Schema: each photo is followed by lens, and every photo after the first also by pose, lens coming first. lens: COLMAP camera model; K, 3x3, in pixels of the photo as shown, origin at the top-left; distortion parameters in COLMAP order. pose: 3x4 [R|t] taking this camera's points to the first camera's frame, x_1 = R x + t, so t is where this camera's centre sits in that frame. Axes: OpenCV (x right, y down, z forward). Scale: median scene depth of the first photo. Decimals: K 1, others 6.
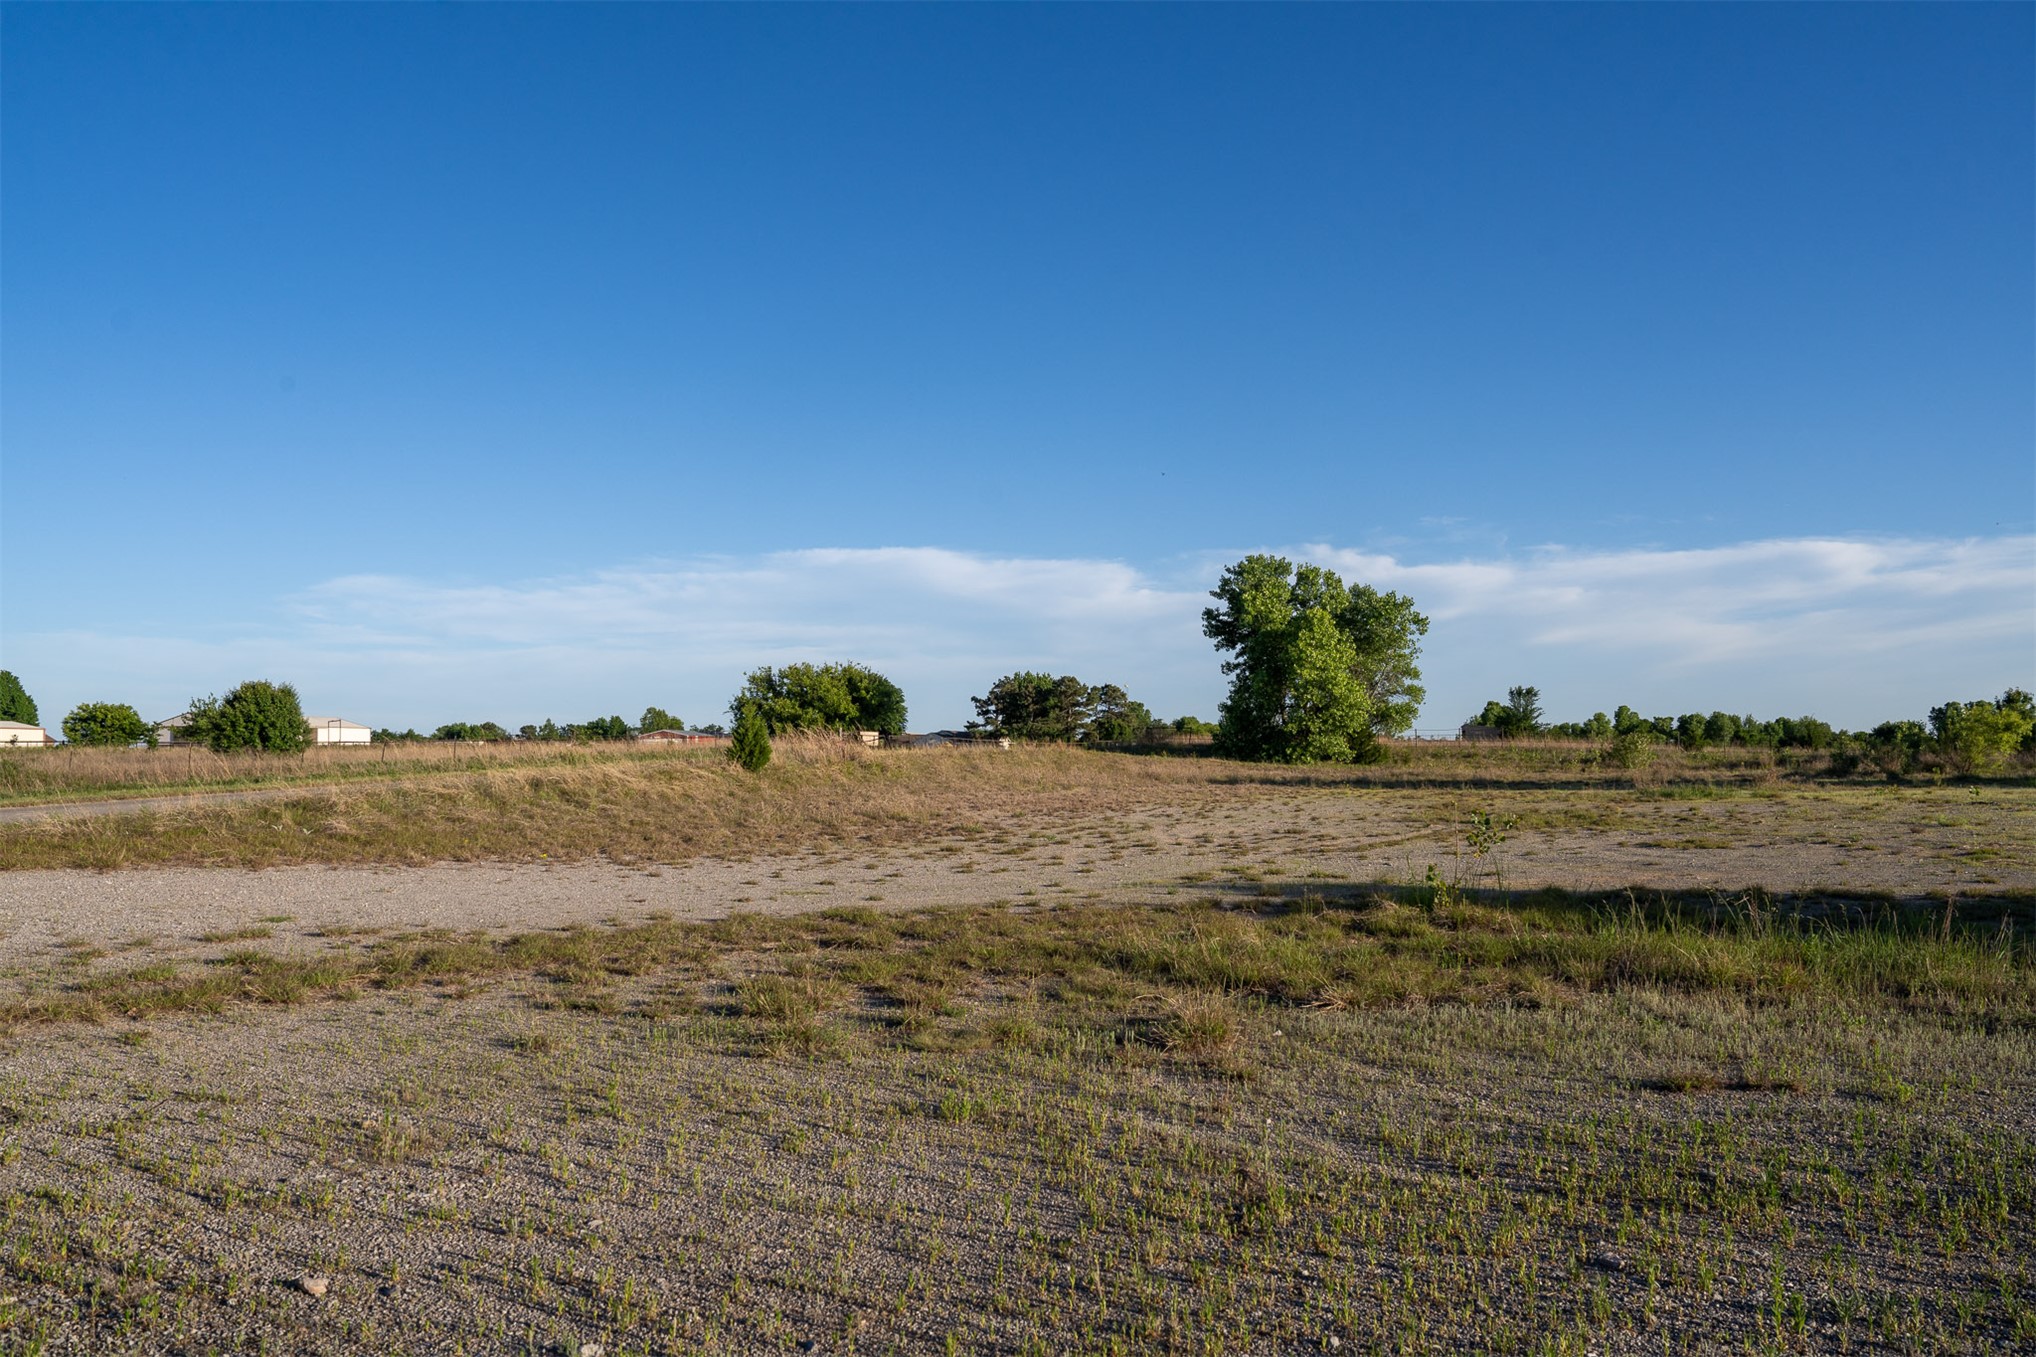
lens RADIAL K [[1436.7, 0, 998.2], [0, 1436.7, 673.7], [0, 0, 1]] dist [-0.039664, 0.001118]
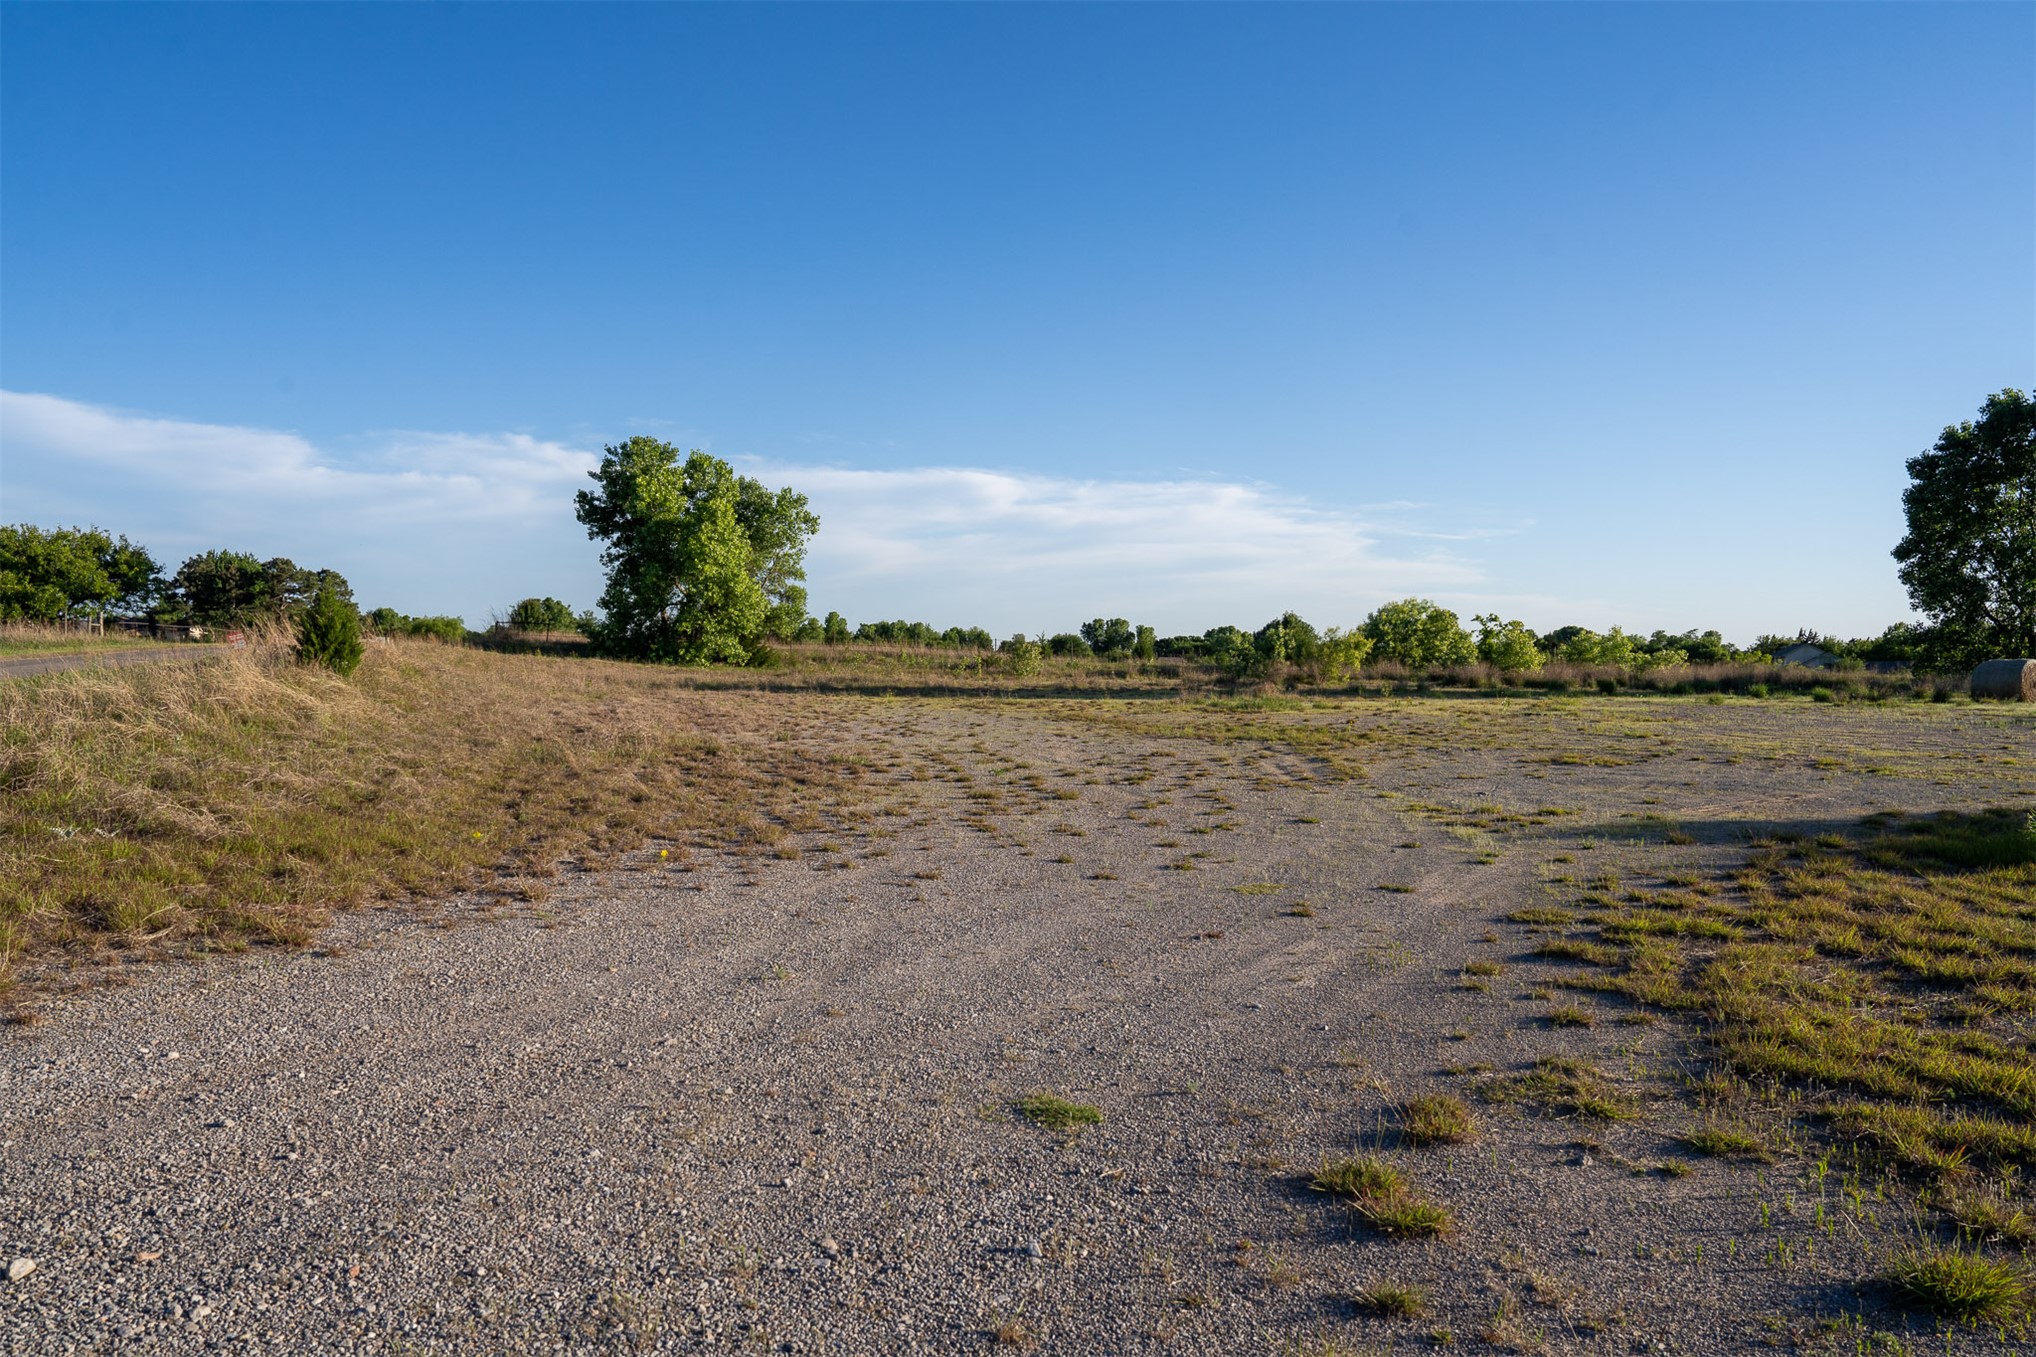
lens RADIAL K [[1436.7, 0, 1006.1], [0, 1436.7, 664.3], [0, 0, 1]] dist [-0.039664, 0.001118]
pose [[0.851923, 0.013602, 0.523490, -0.096344], [-0.047108, 0.997600, 0.050742, 0.004745], [-0.521544, -0.067888, 0.850519, 0.096584]]
